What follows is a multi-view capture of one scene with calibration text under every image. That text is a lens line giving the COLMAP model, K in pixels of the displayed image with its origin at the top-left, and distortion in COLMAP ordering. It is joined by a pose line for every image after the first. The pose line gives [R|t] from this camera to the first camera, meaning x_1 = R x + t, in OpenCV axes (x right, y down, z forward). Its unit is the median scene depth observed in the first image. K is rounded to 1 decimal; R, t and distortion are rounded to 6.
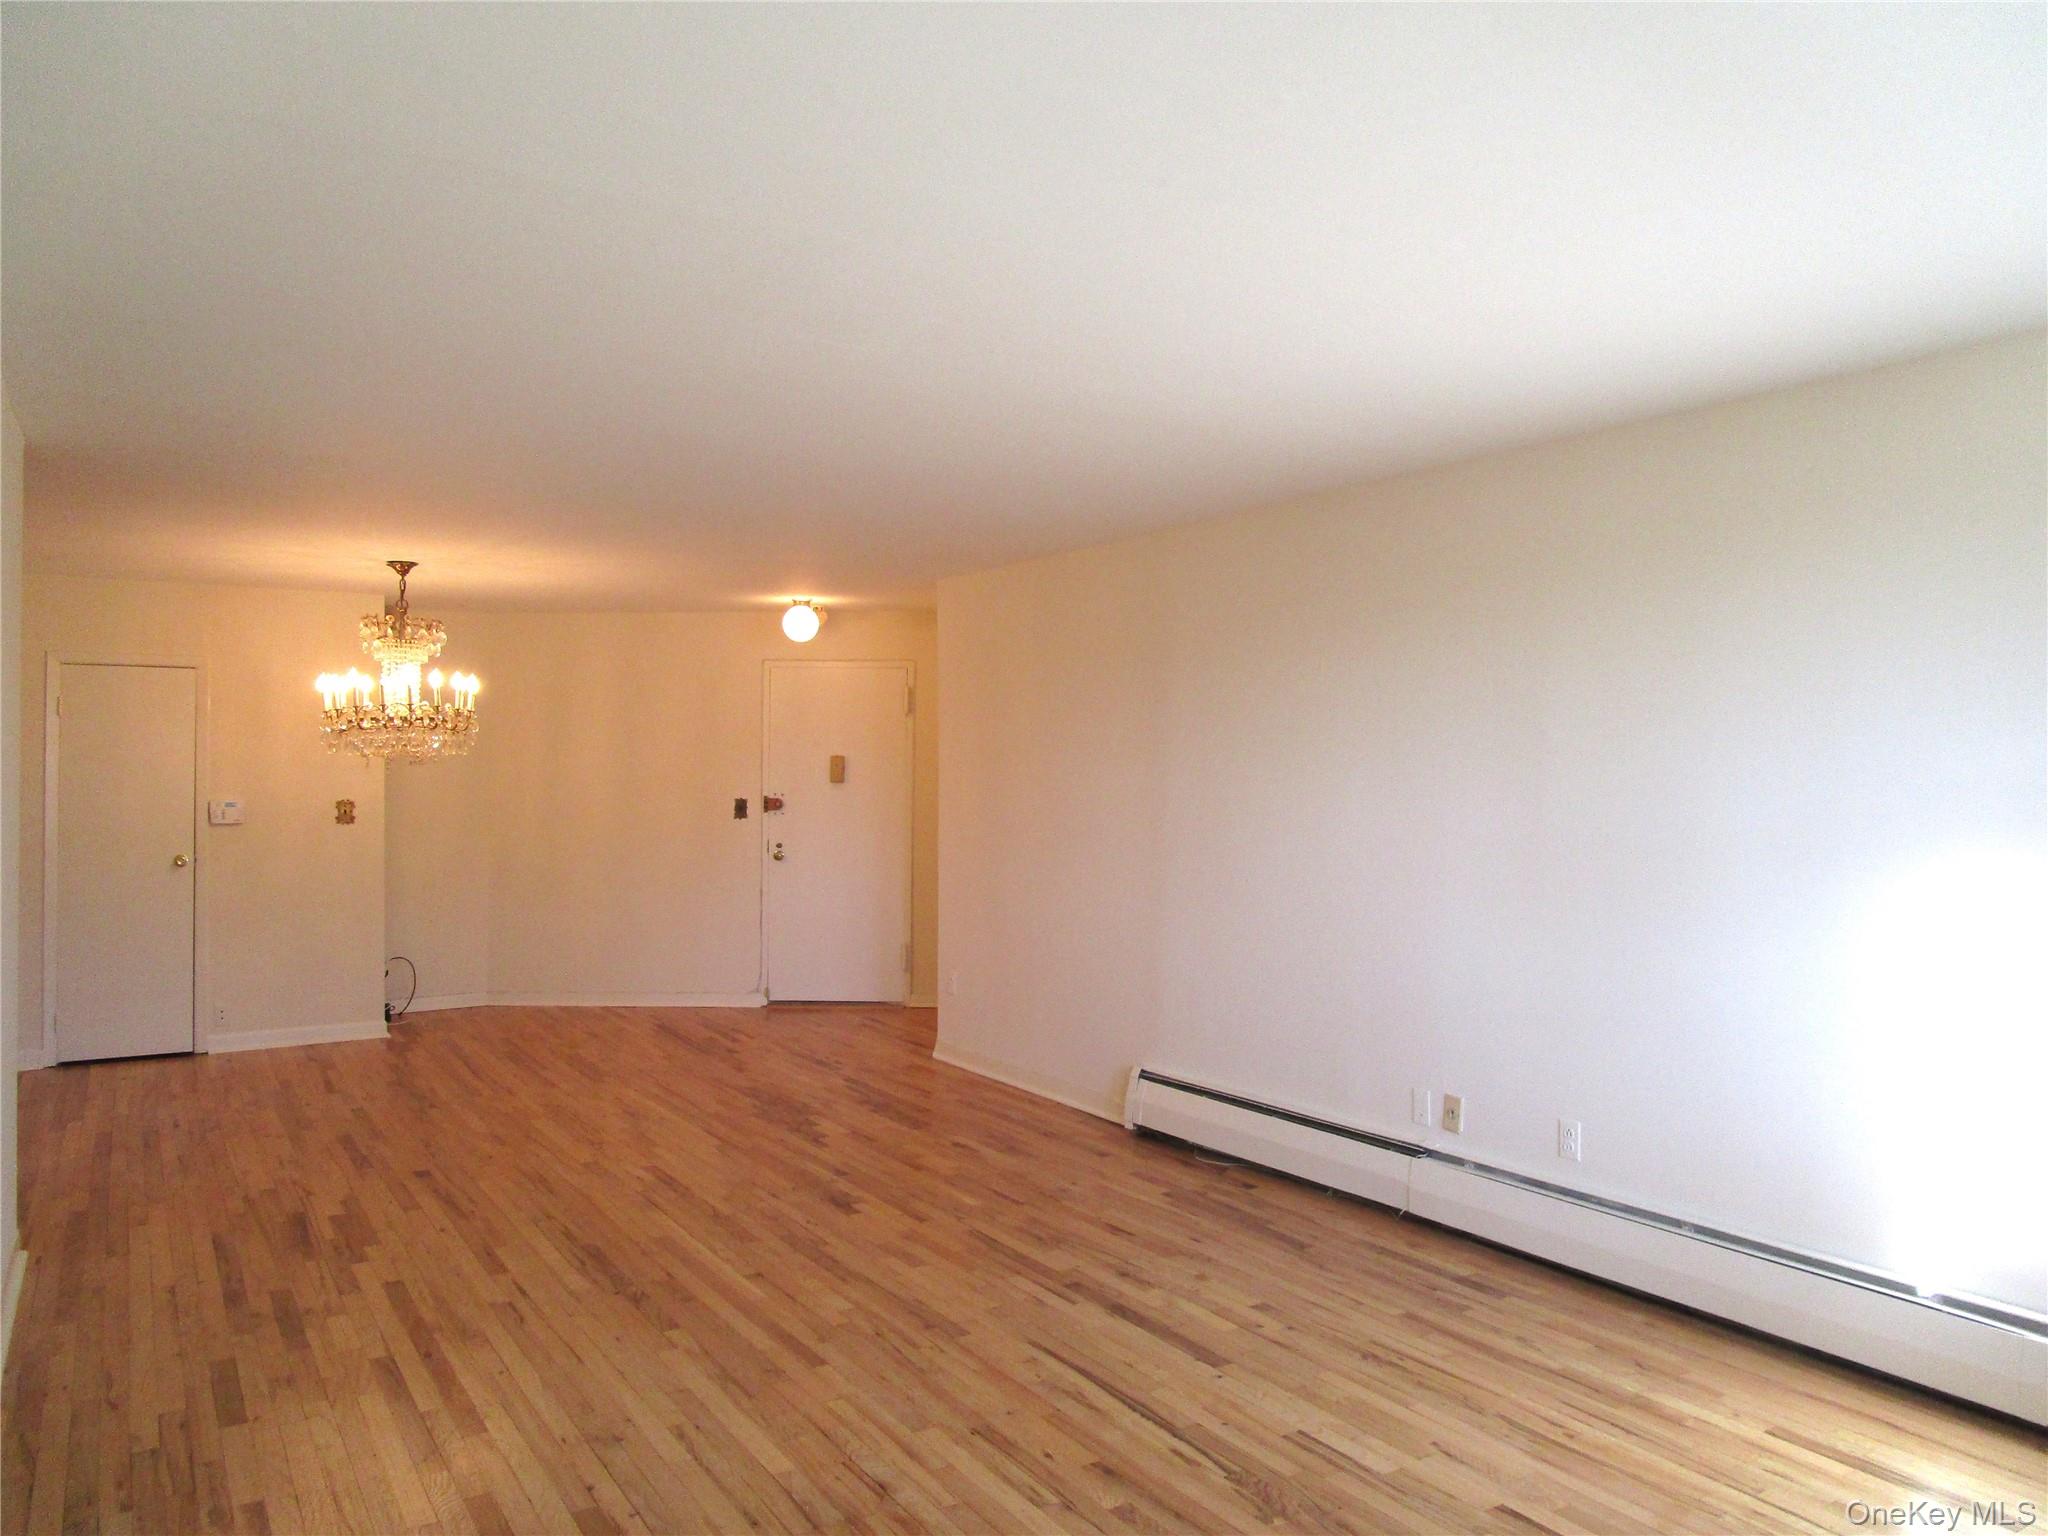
lens RADIAL K [[1496.3, 0, 1006.8], [0, 1496.3, 752.9], [0, 0, 1]] dist [-0.002979, -0.005226]
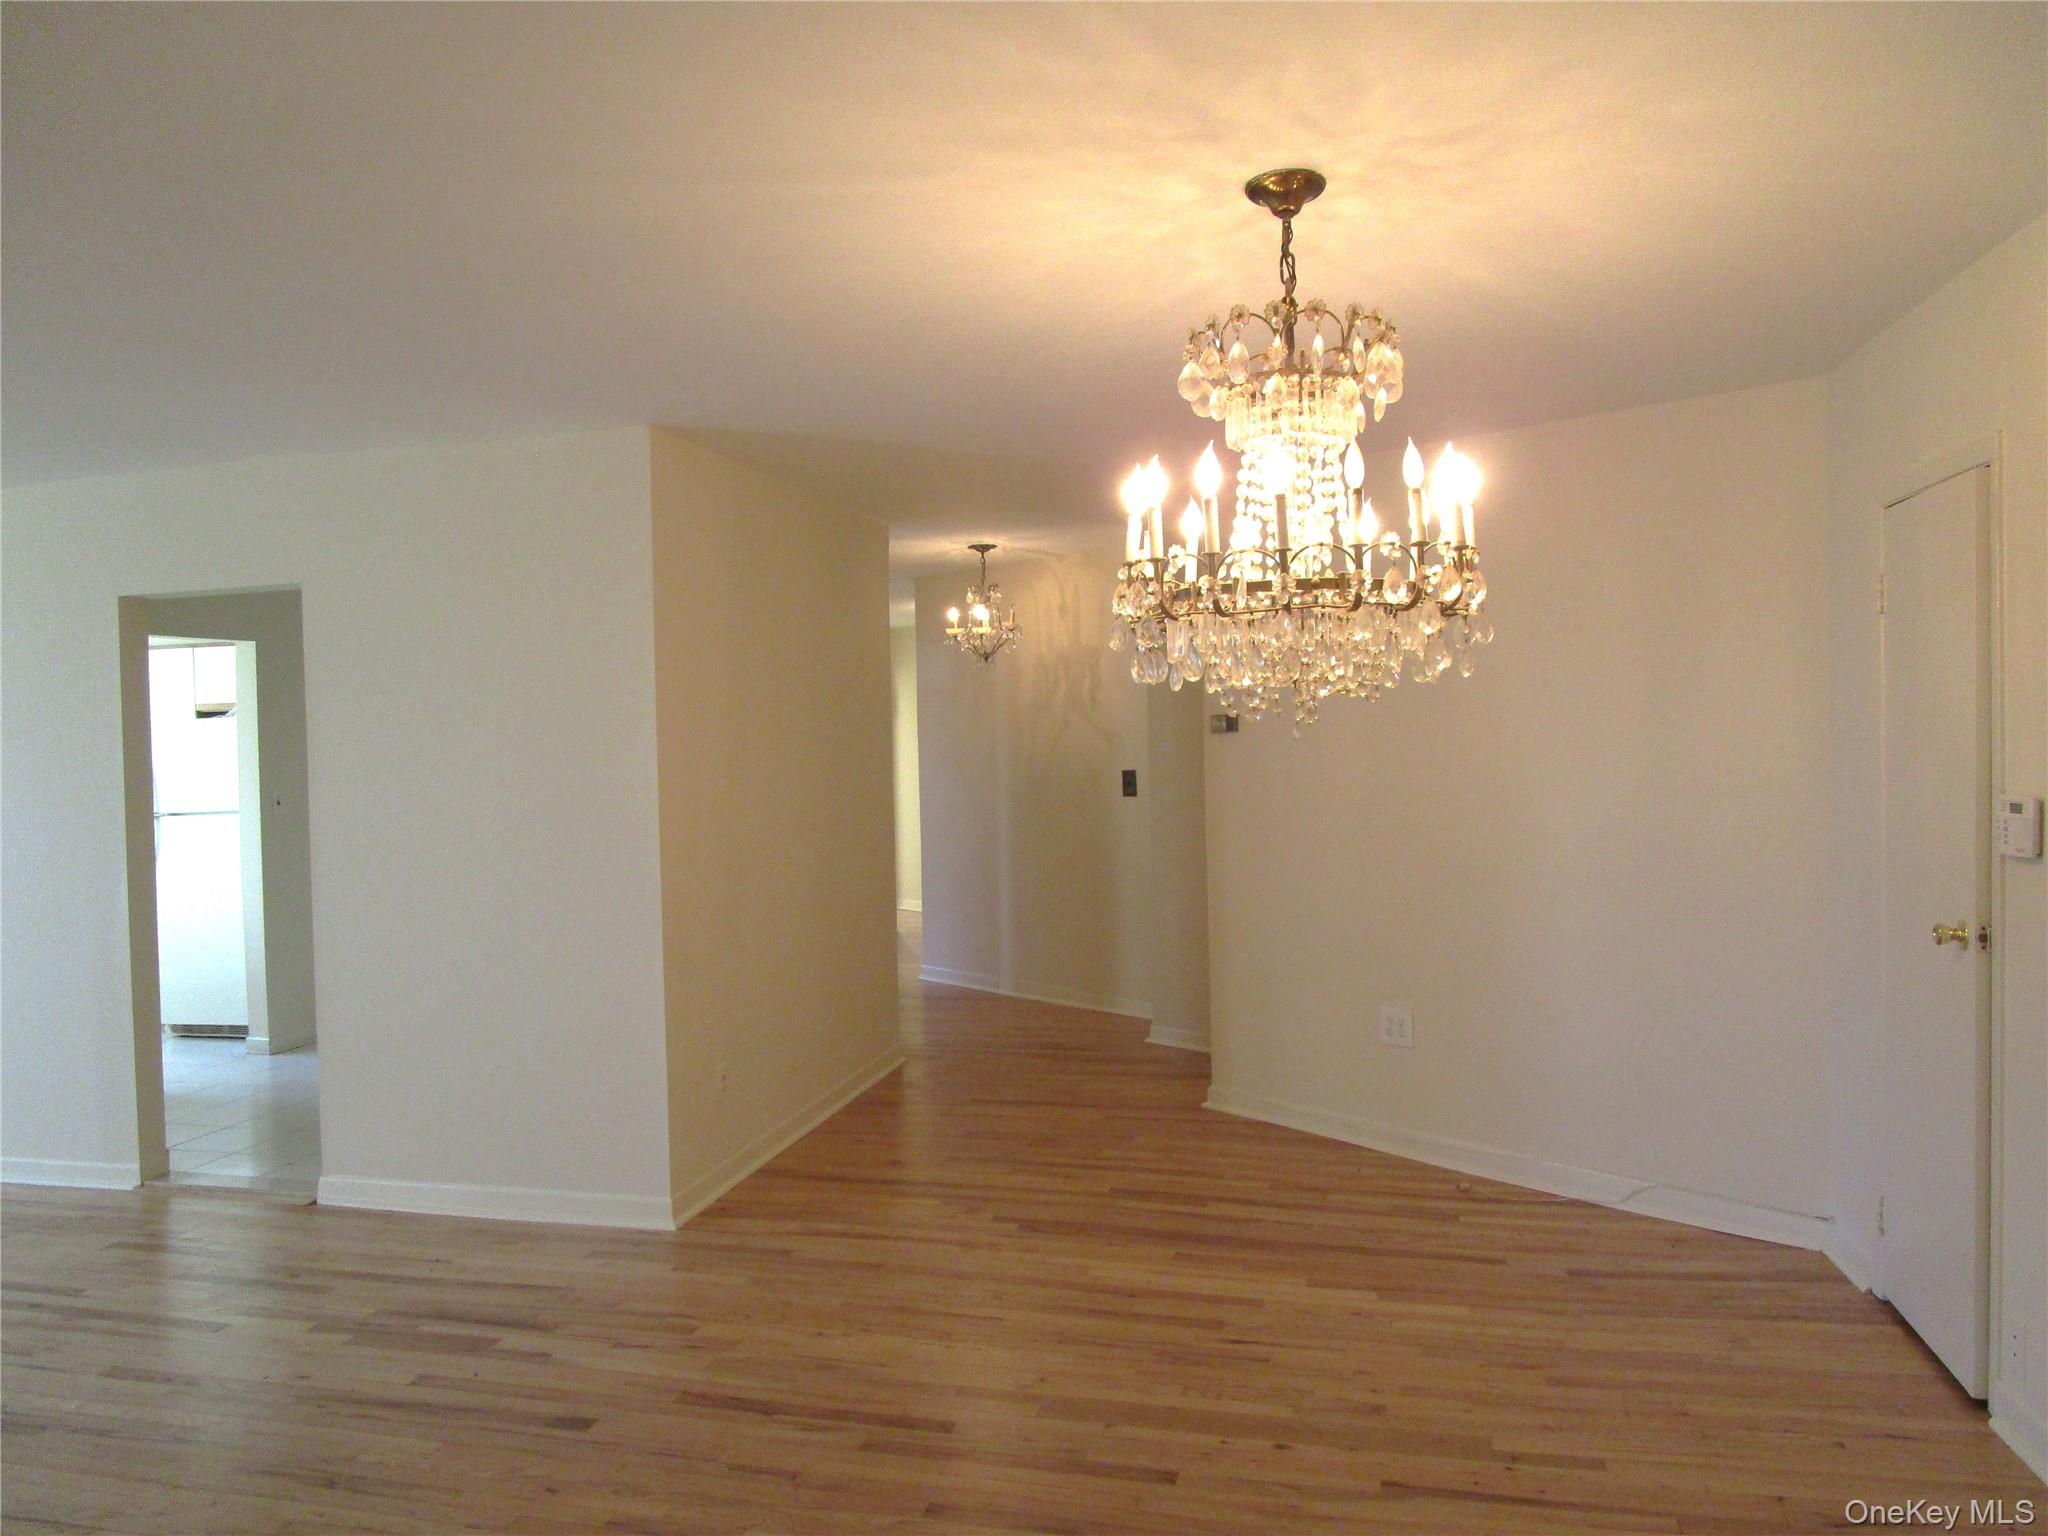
lens RADIAL K [[1435.0, 0, 983.3], [0, 1435.0, 801.8], [0, 0, 1]] dist [0.000377, -0.006091]
pose [[-0.715275, 0.052873, -0.696840, -0.146361], [0.038745, 0.998600, 0.035999, 0.021555], [0.697768, -0.001250, -0.716323, 1.866935]]
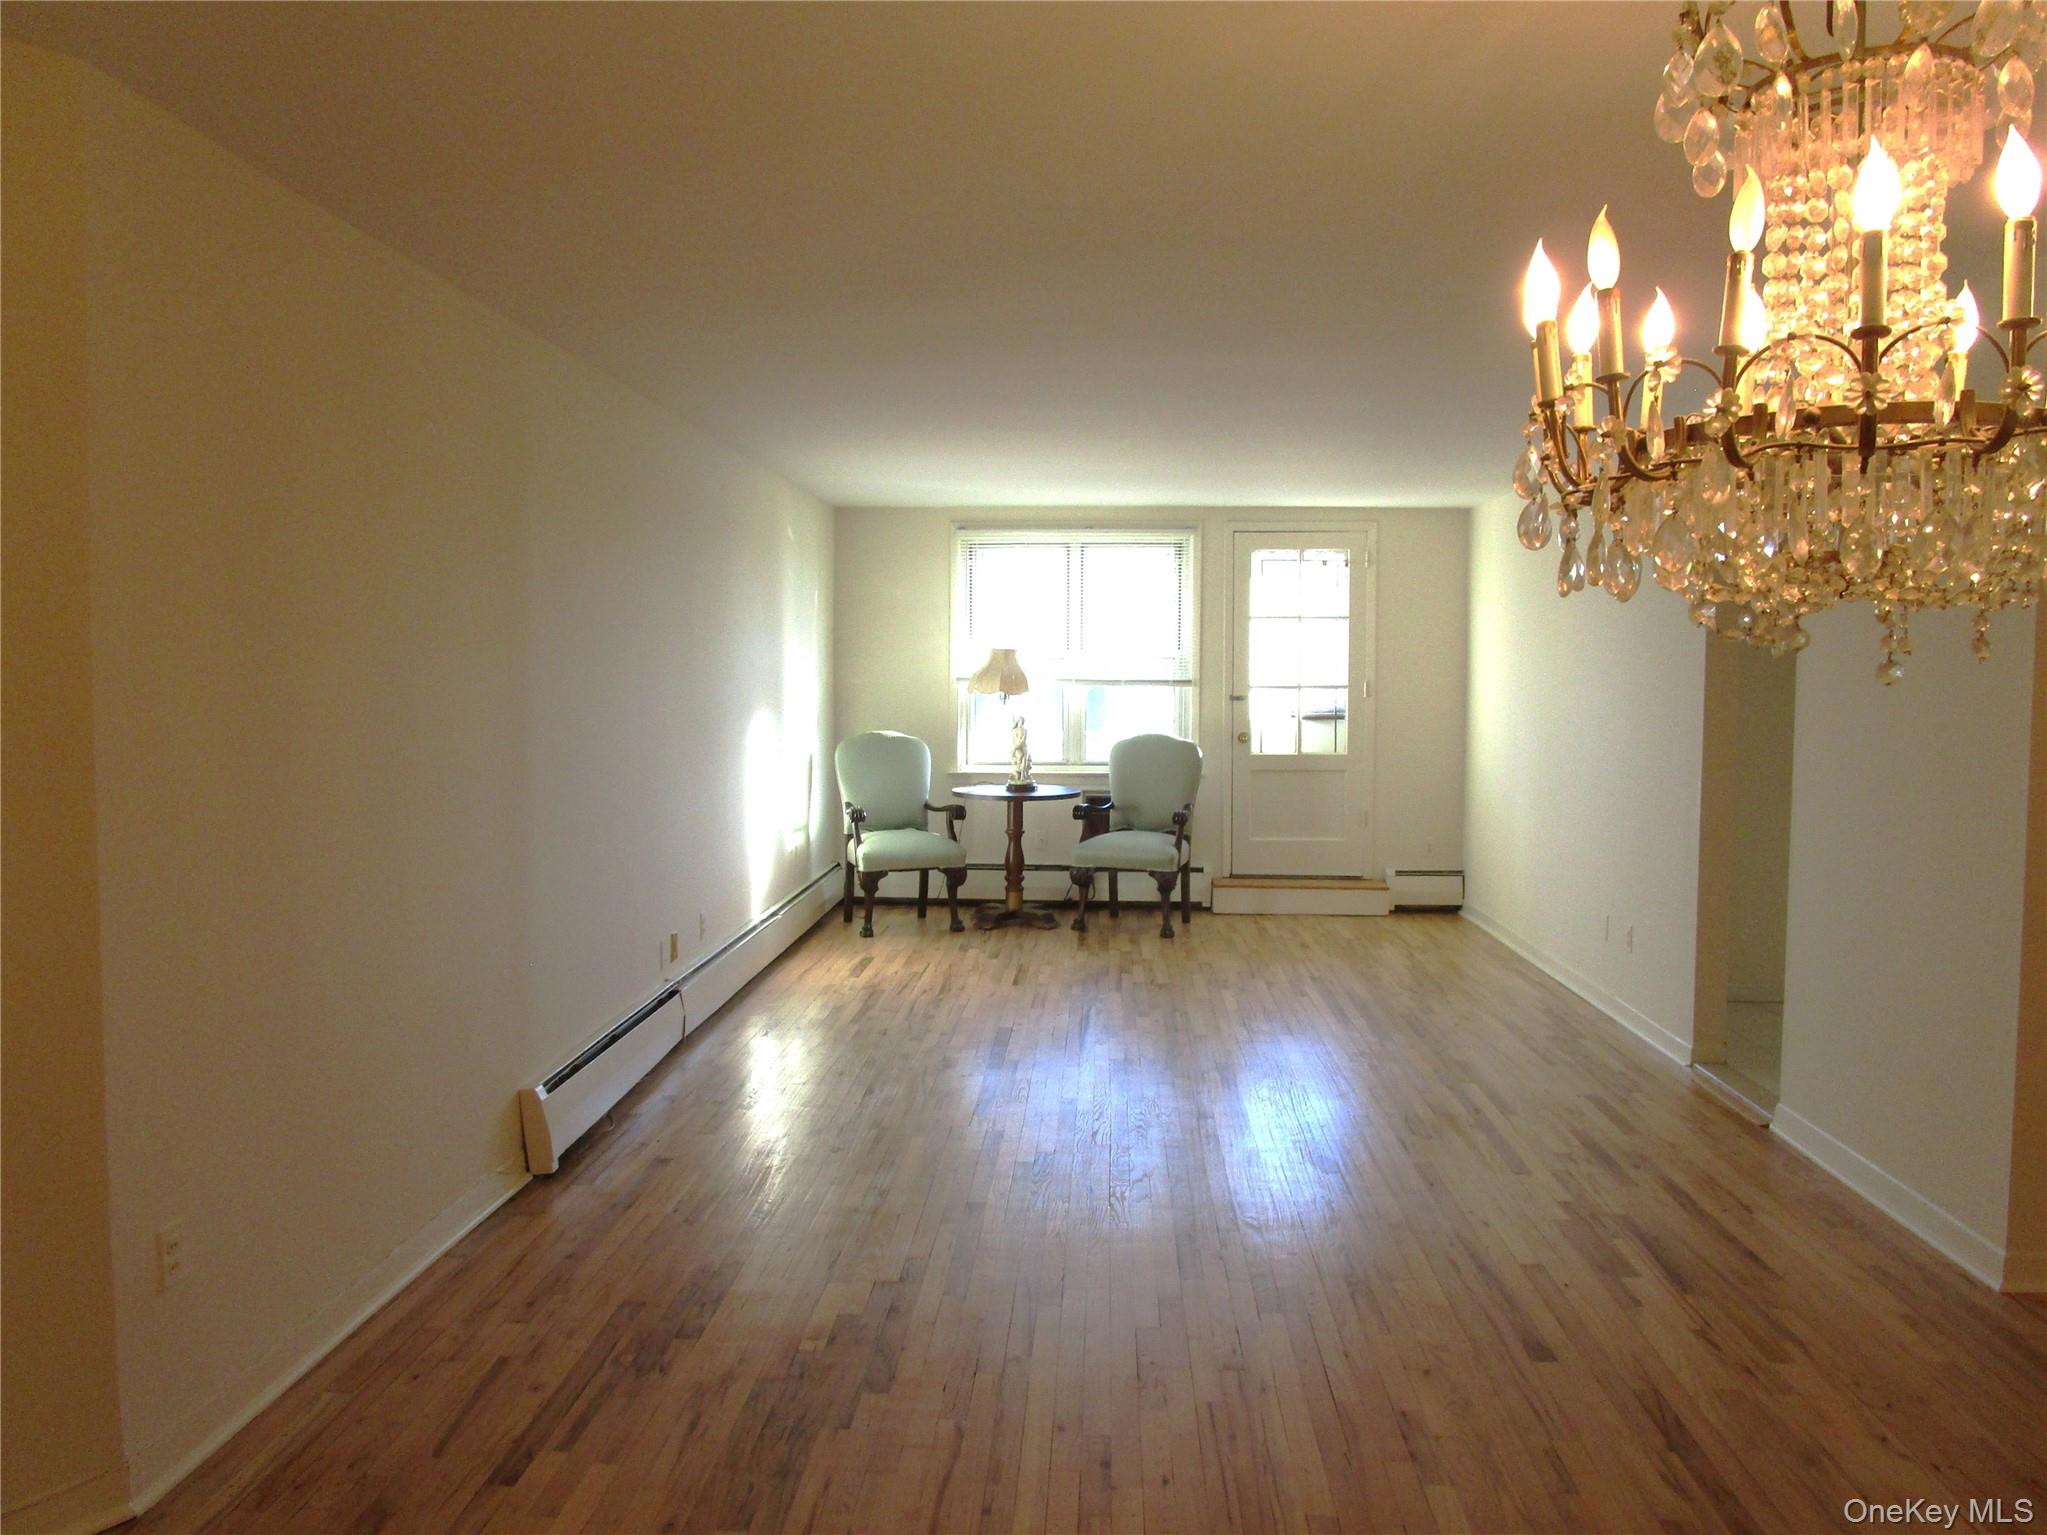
lens RADIAL K [[1517.3, 0, 1071.1], [0, 1517.3, 812.1], [0, 0, 1]] dist [-0.007870, -0.000736]
pose [[-0.842997, -0.050741, 0.535520, -0.664942], [-0.011492, 0.997013, 0.076378, 0.031763], [-0.537796, 0.058232, -0.841062, 1.941057]]
